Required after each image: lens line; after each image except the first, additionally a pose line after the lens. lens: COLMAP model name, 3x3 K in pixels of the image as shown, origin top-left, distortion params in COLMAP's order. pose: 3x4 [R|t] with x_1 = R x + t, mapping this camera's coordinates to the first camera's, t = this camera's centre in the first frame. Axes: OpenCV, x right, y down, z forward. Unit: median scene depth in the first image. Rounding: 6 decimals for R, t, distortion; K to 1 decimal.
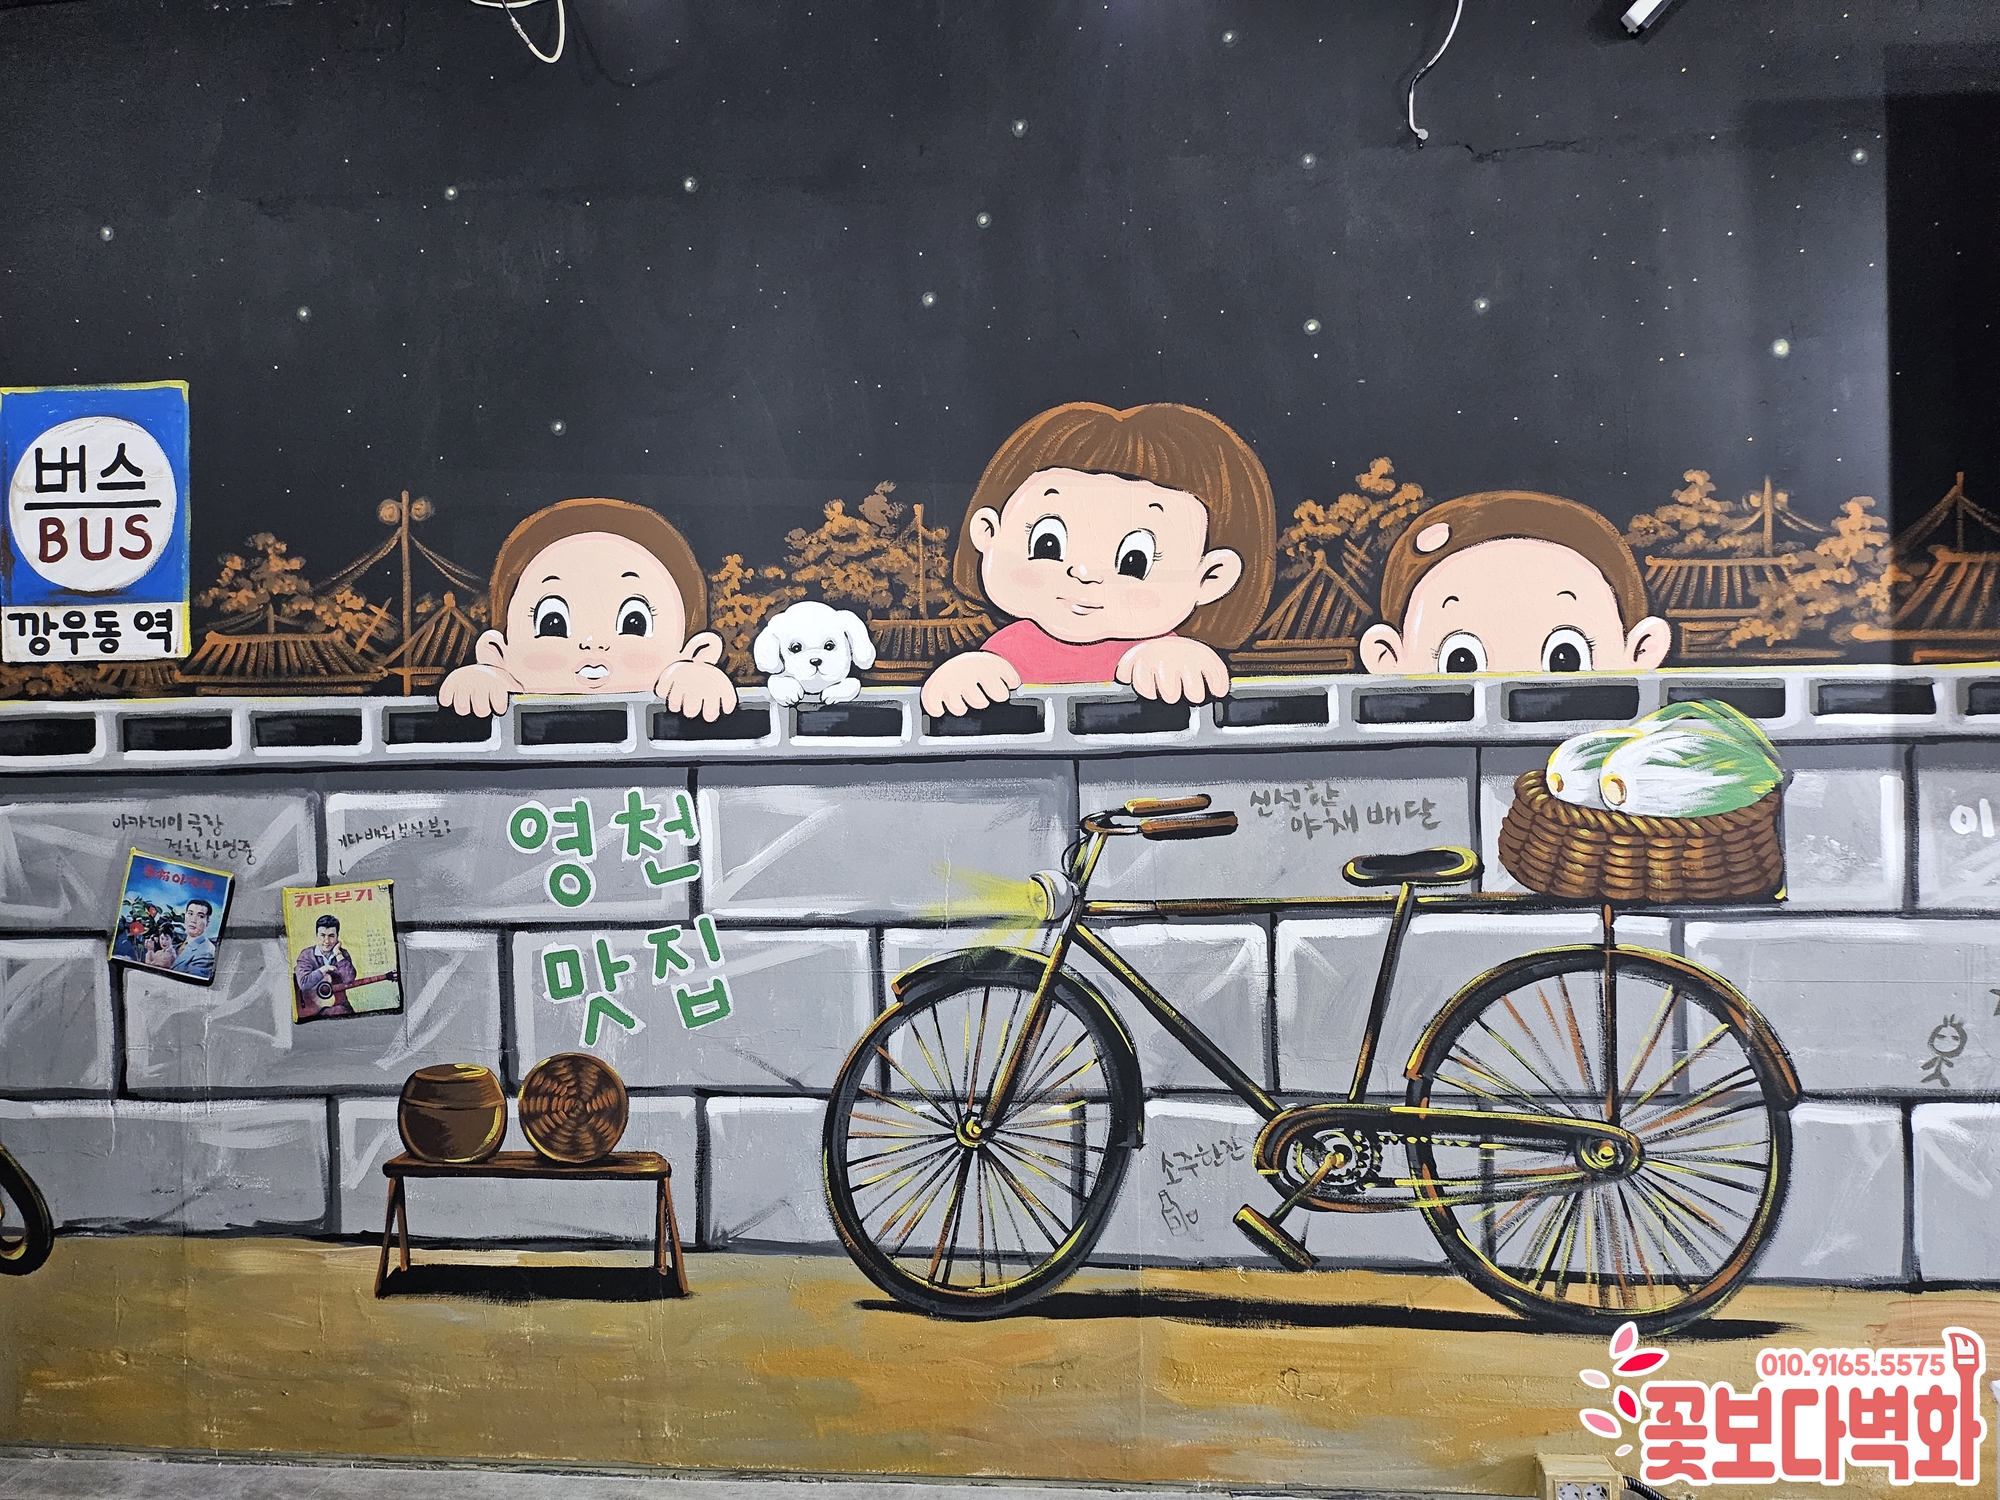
lens RADIAL K [[1369.7, 0, 1015.5], [0, 1369.7, 718.4], [0, 0, 1]] dist [0.076269, -0.075332]
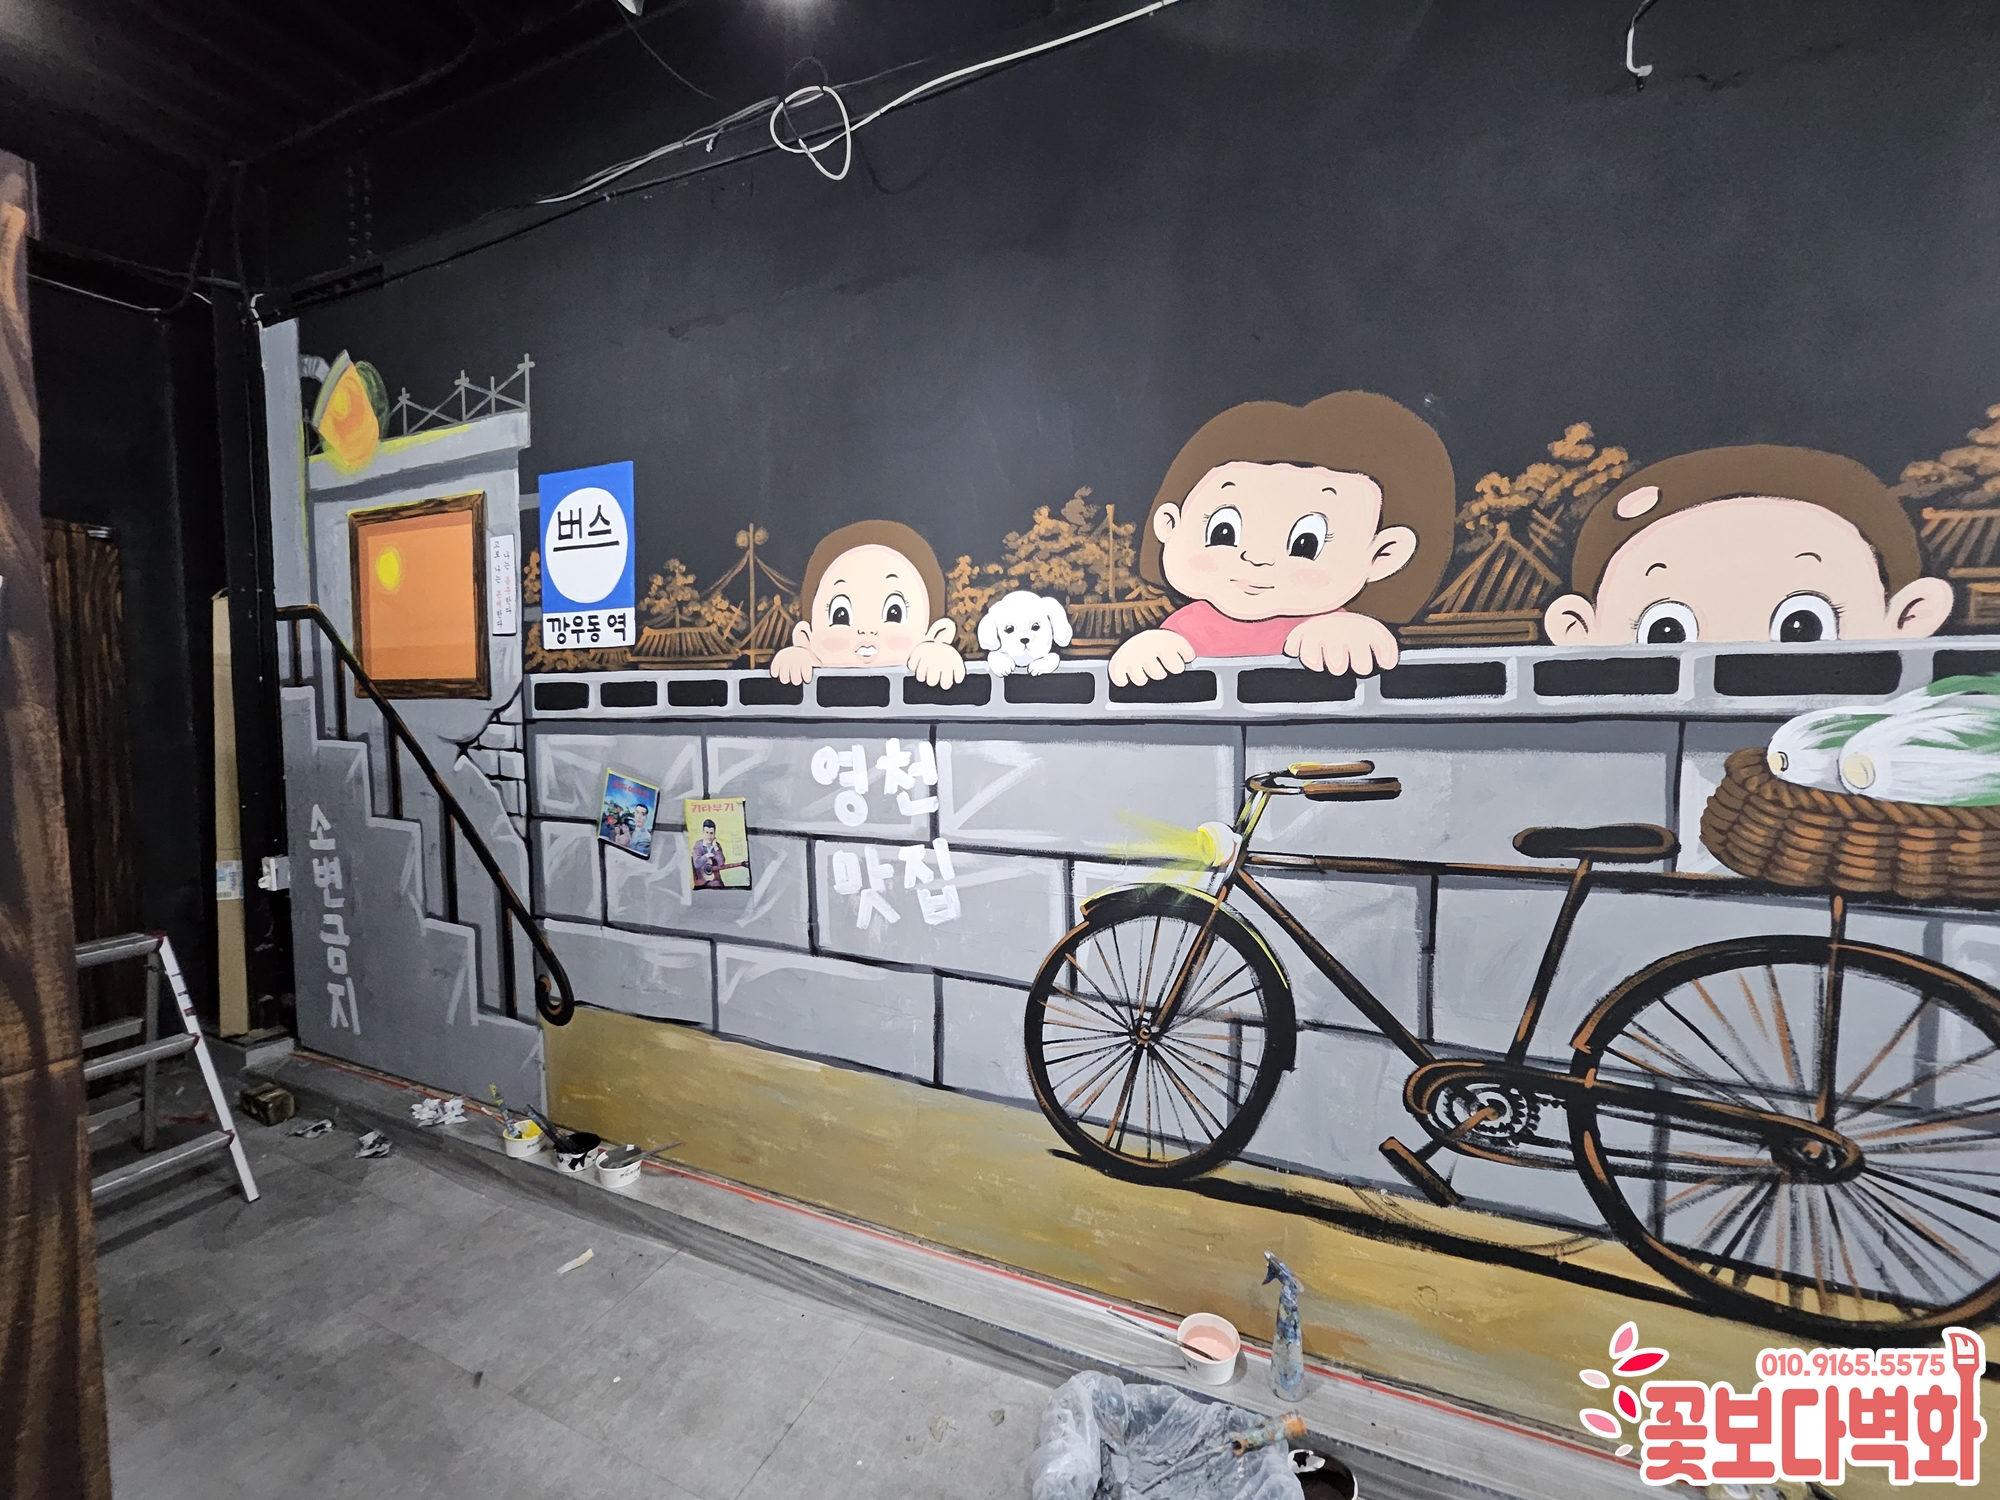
lens RADIAL K [[789.9, 0, 992.4], [0, 789.9, 748.3], [0, 0, 1]] dist [-0.007970, -0.000191]
pose [[0.947234, 0.032436, -0.318896, 0.056146], [-0.015163, 0.998287, 0.056500, 0.015512], [0.320183, -0.048684, 0.946104, 0.326933]]
